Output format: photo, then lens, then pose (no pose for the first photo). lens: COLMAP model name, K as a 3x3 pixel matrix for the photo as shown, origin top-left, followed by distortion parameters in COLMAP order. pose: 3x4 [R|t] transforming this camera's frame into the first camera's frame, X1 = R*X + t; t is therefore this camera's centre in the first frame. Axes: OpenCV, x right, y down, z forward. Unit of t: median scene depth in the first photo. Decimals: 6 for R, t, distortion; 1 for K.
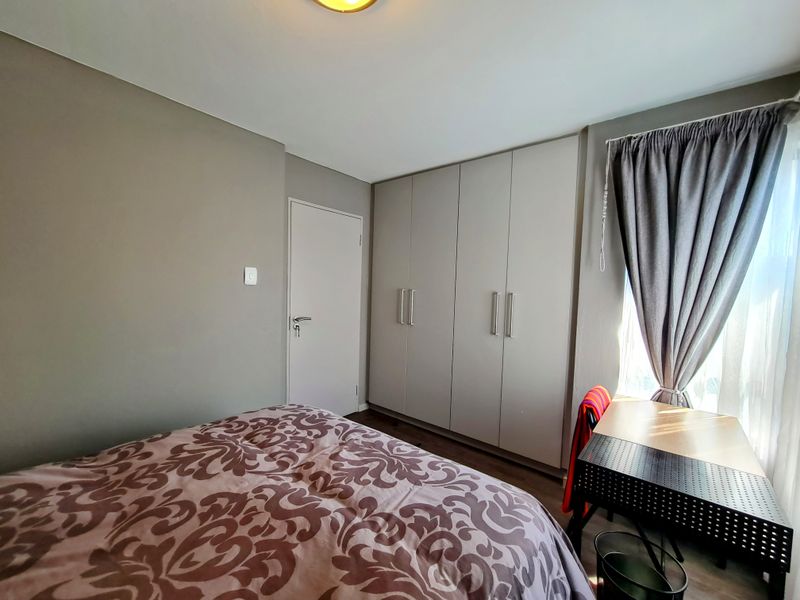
lens RADIAL K [[325.2, 0, 399.9], [0, 325.2, 305.1], [0, 0, 1]] dist [-0.001613, 0.001565]
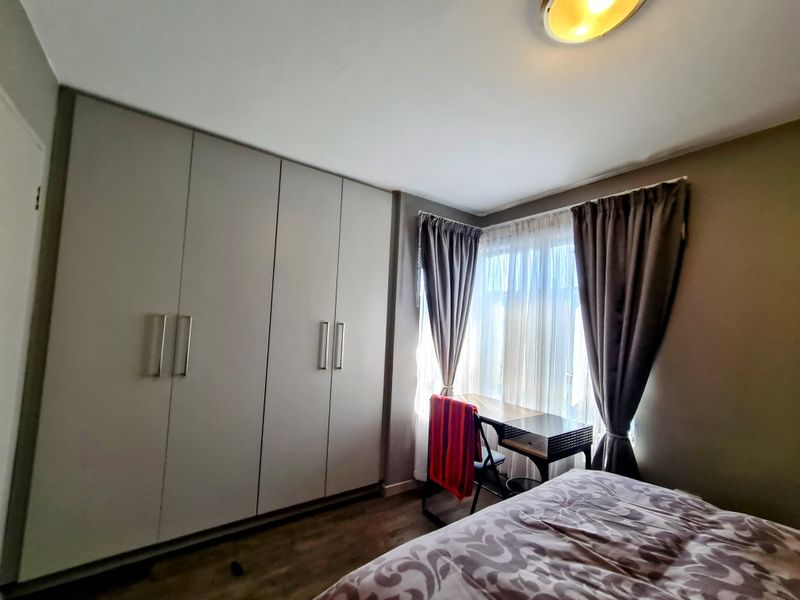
lens RADIAL K [[325.2, 0, 396.4], [0, 325.2, 304.2], [0, 0, 1]] dist [-0.001613, 0.001565]
pose [[0.275082, 0.040453, 0.960569, -0.788573], [0.015094, 0.998810, -0.046387, -0.065090], [-0.961302, 0.027259, 0.274144, 0.852729]]
